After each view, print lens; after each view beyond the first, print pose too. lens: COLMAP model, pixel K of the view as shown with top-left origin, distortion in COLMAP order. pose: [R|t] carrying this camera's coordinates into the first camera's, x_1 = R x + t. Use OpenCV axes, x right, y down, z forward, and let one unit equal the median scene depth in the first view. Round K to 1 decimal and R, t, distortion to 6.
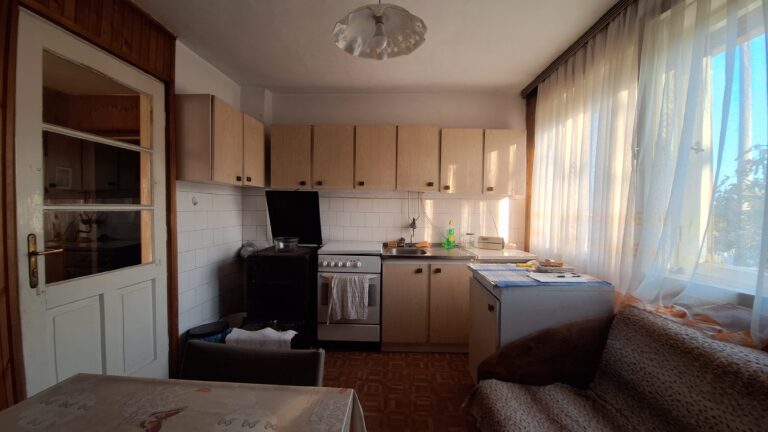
lens RADIAL K [[298.8, 0, 384.0], [0, 298.8, 216.0], [0, 0, 1]] dist [-0.000120, -0.011655]
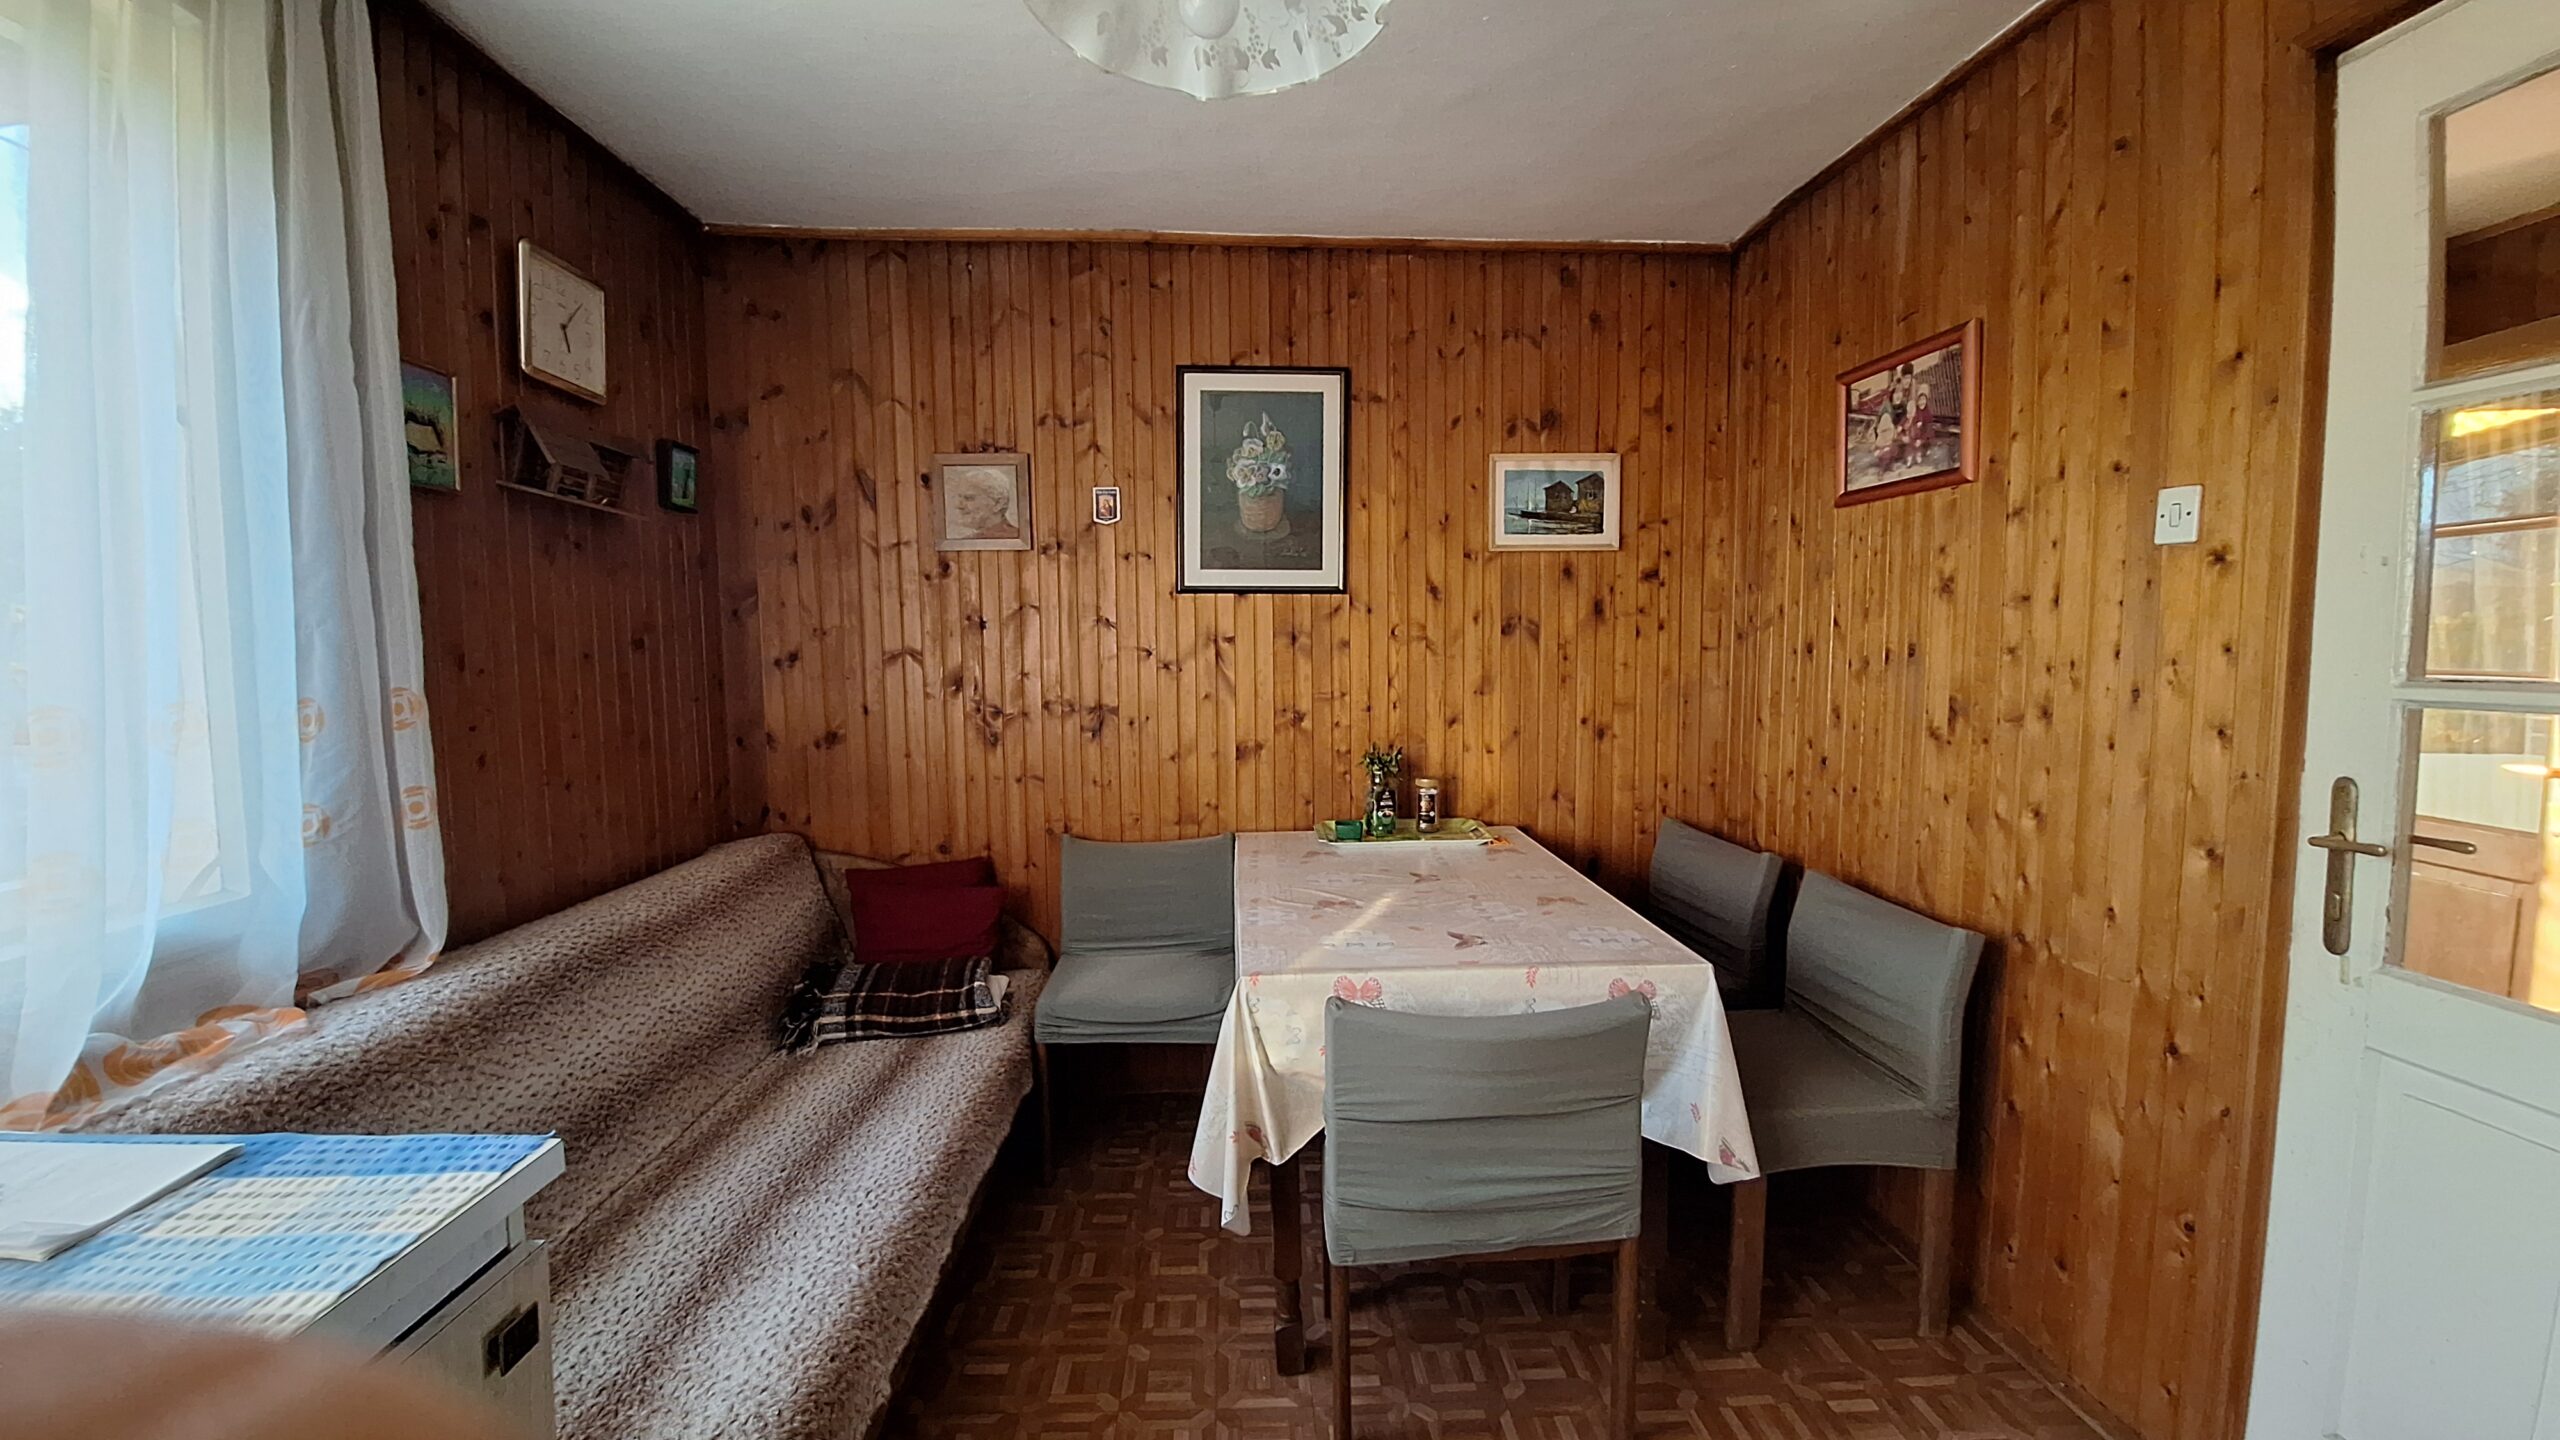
lens RADIAL K [[996.1, 0, 1280.0], [0, 996.1, 720.0], [0, 0, 1]] dist [-0.000120, -0.011655]
pose [[-0.992827, 0.014078, -0.118729, 0.062531], [0.002222, 0.995045, 0.099400, -0.132756], [0.119540, 0.098423, -0.987939, 2.204232]]
